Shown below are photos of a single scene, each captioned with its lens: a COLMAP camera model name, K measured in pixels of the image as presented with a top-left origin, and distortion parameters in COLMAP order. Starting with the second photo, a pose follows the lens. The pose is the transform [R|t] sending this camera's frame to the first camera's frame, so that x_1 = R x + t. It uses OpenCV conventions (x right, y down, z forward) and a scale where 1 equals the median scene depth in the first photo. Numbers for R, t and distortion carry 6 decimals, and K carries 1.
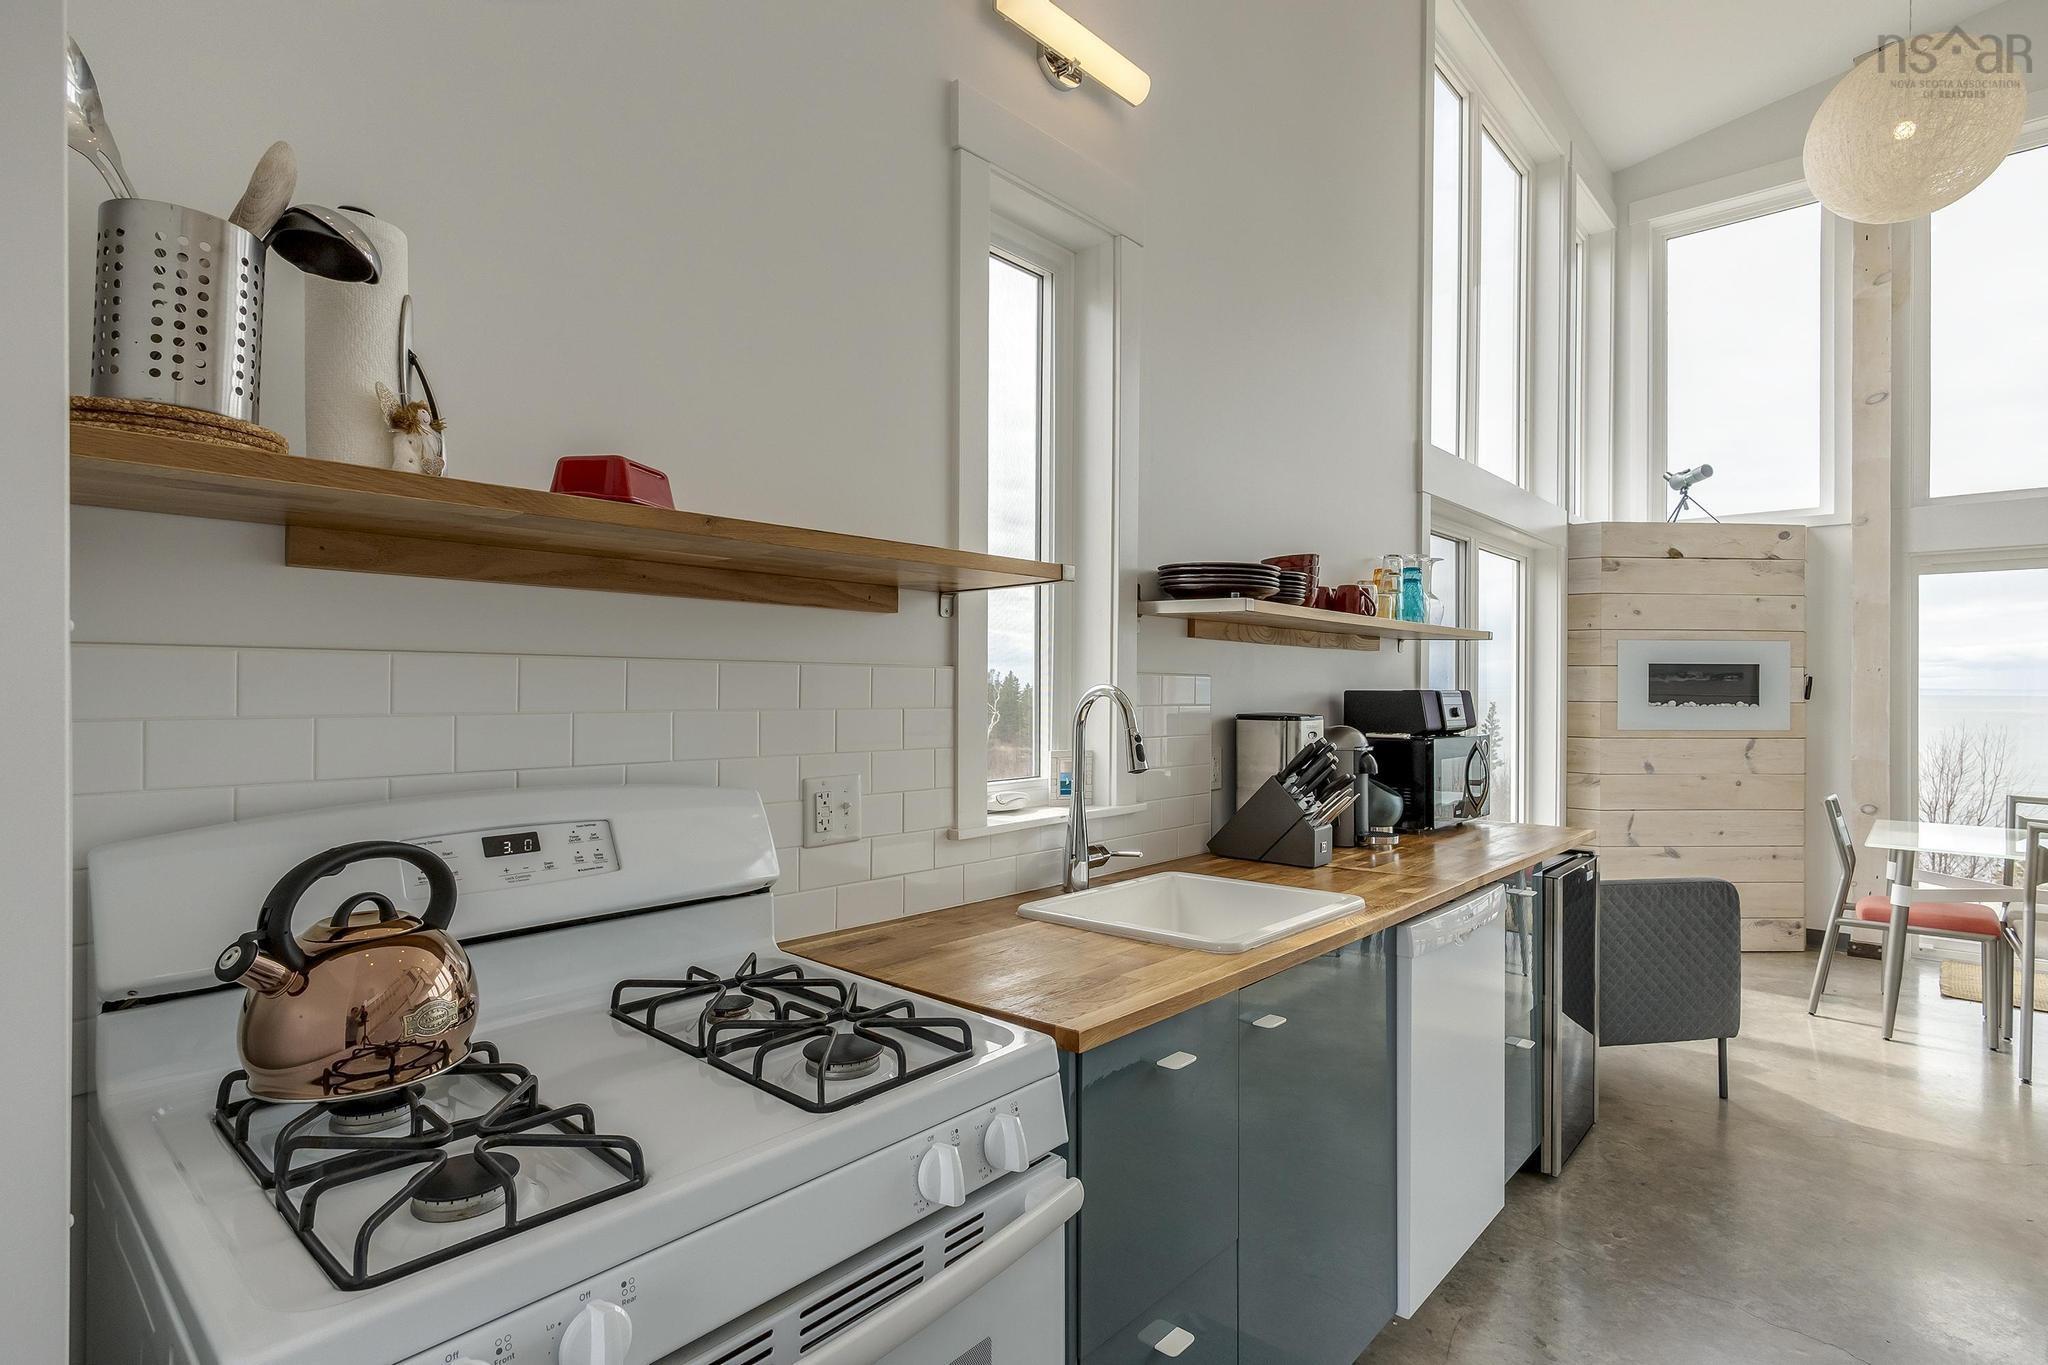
lens RADIAL K [[1011.6, 0, 1012.3], [0, 1011.6, 680.8], [0, 0, 1]] dist [-0.004242, 0.003731]
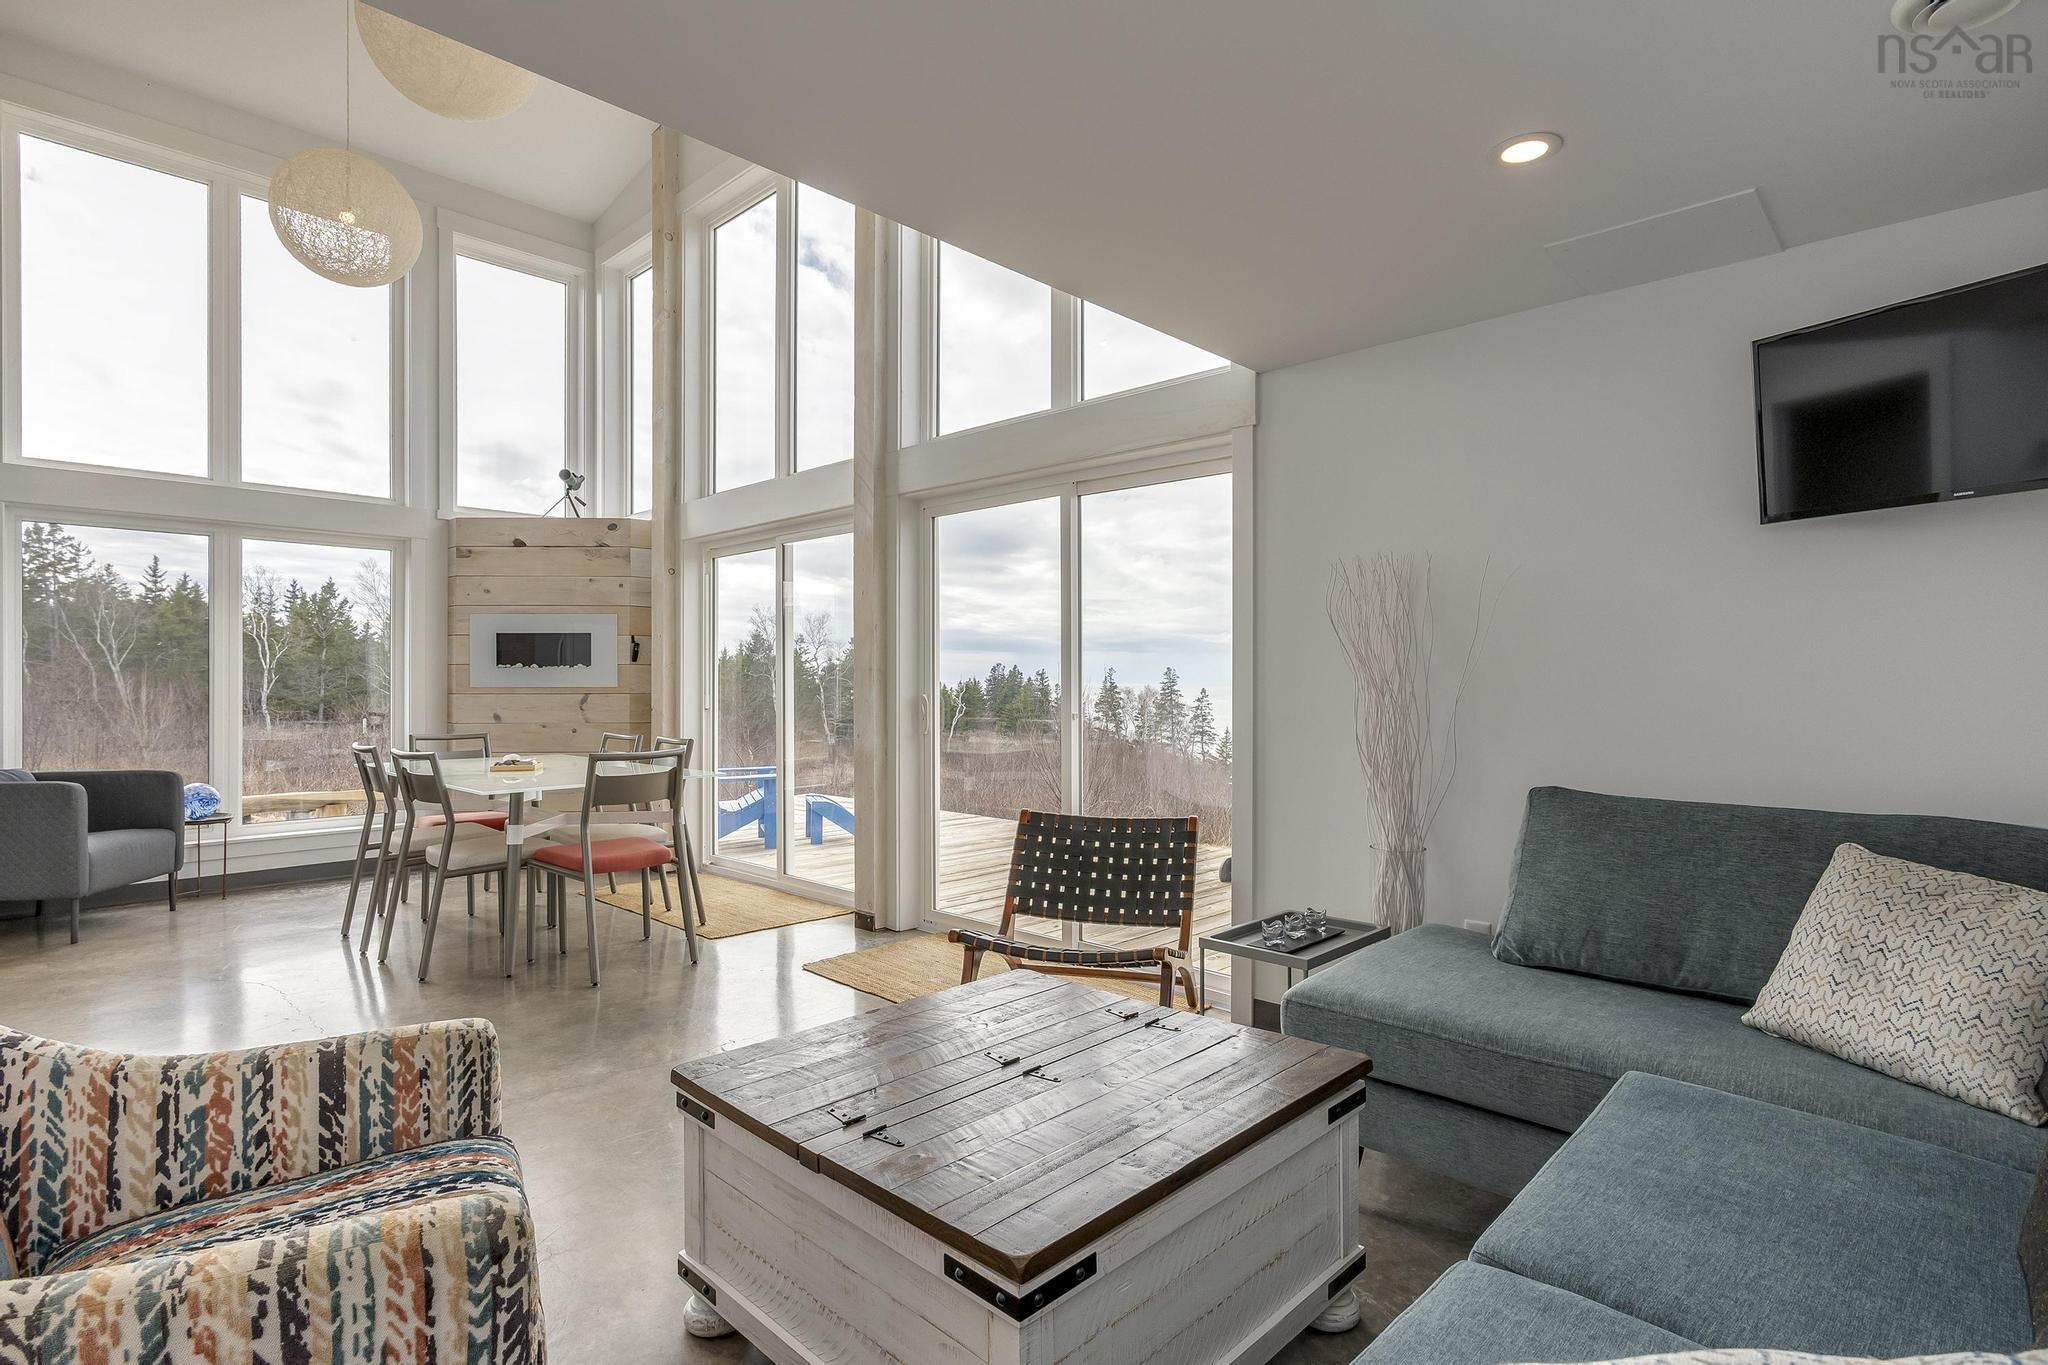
lens RADIAL K [[1011.6, 0, 1009.5], [0, 1011.6, 676.3], [0, 0, 1]] dist [-0.004242, 0.003731]
pose [[0.999611, -0.006101, -0.027224, 1.473803], [0.006167, 0.999978, 0.002352, 0.041859], [0.027209, -0.002519, 0.999627, -0.239075]]
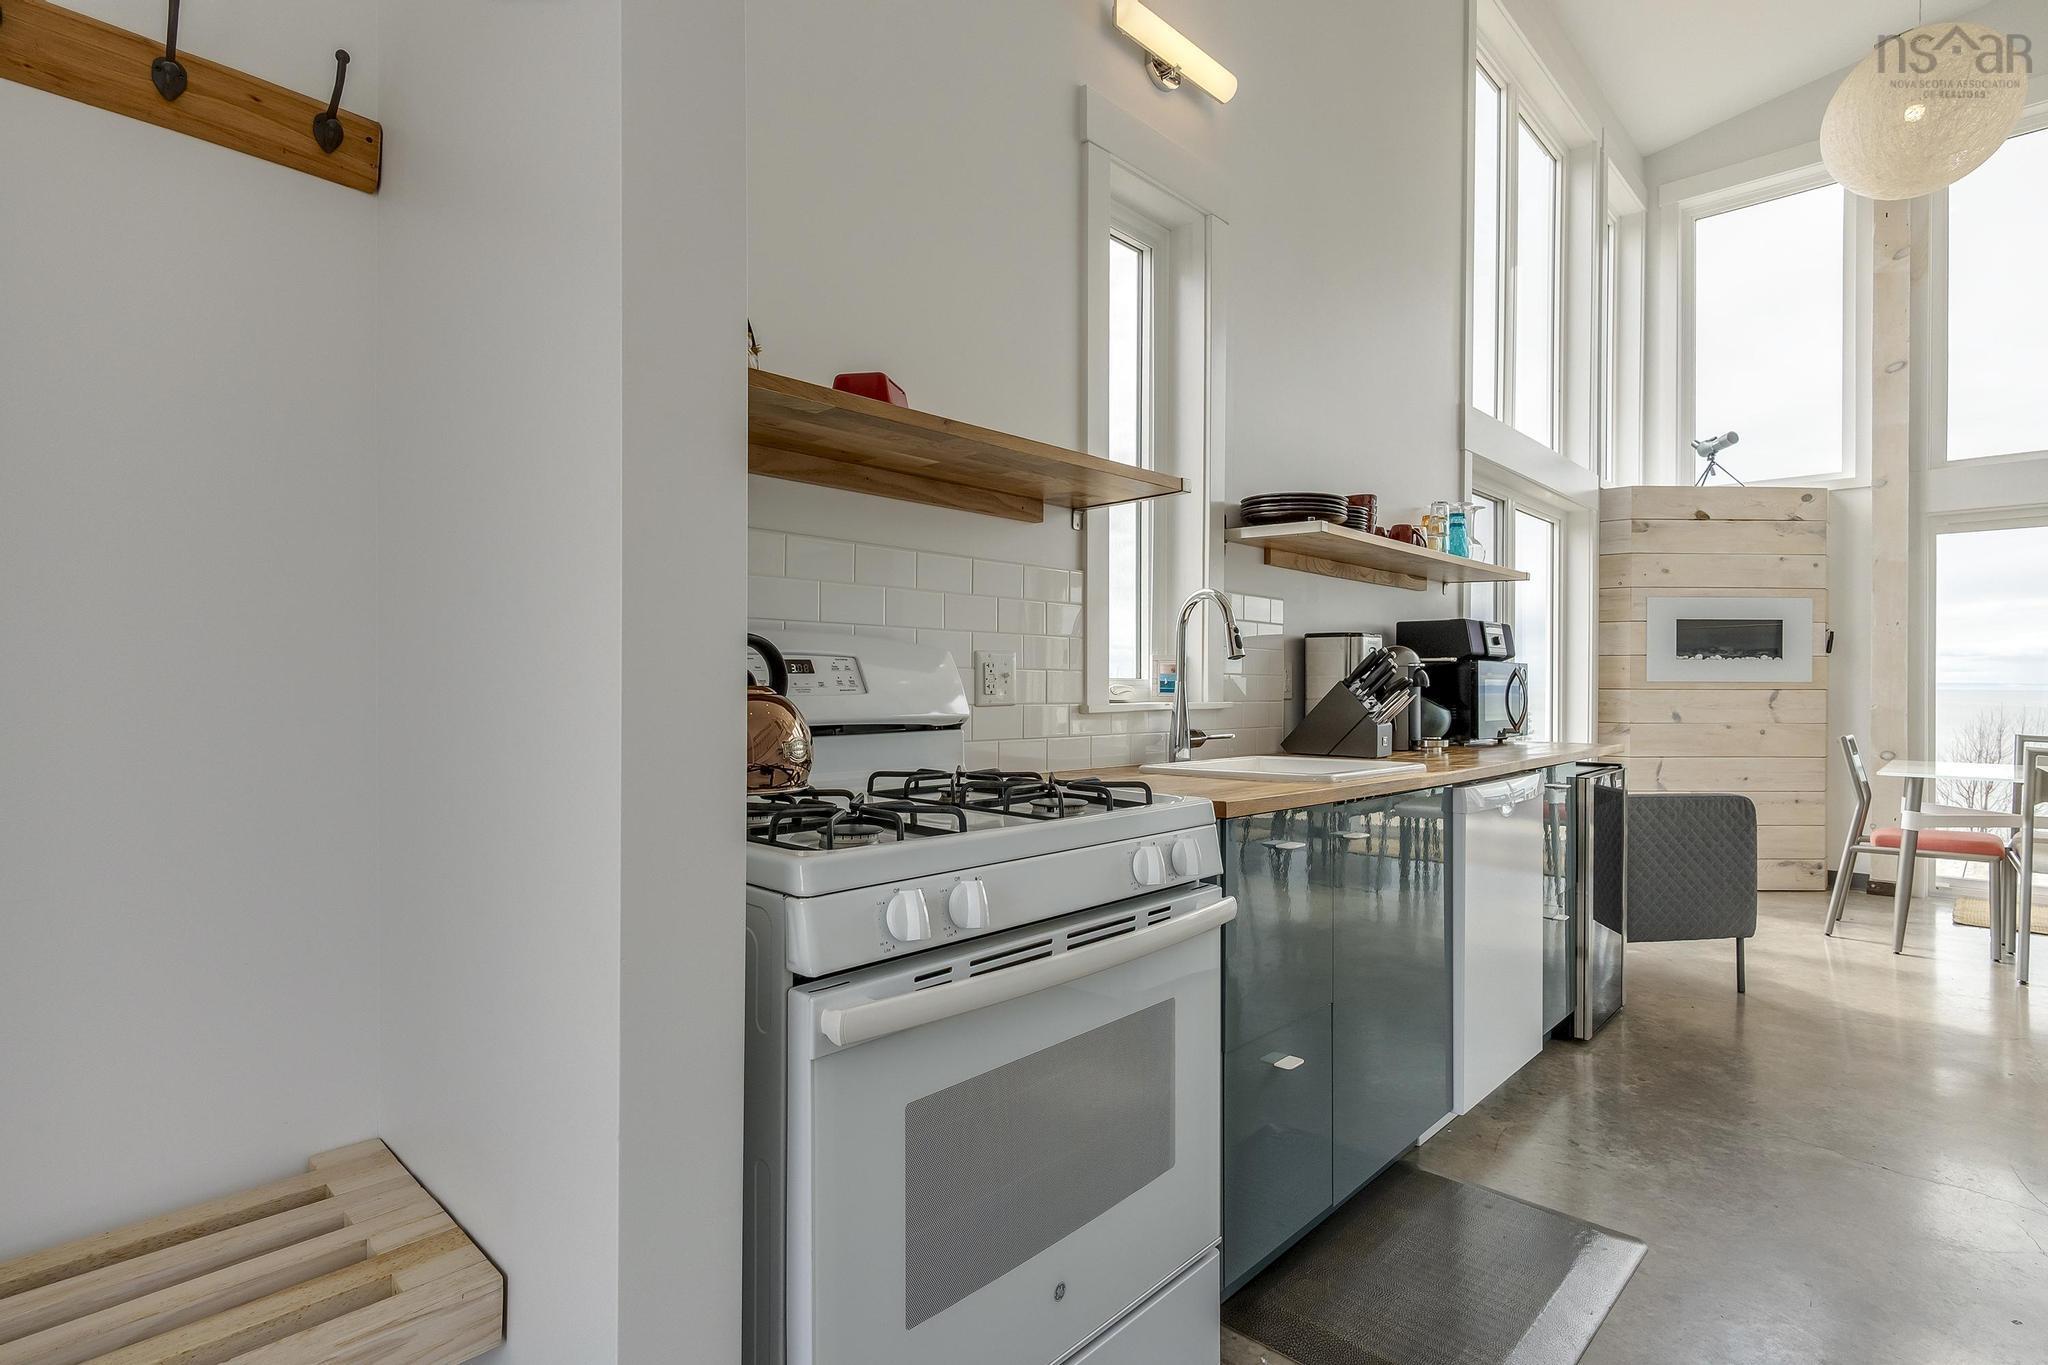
lens RADIAL K [[1011.6, 0, 1012.1], [0, 1011.6, 682.5], [0, 0, 1]] dist [-0.004242, 0.003731]
pose [[0.999693, -0.001736, -0.024721, -0.049322], [0.001855, 0.999987, 0.004808, 0.049494], [0.024712, -0.004853, 0.999683, -0.092334]]
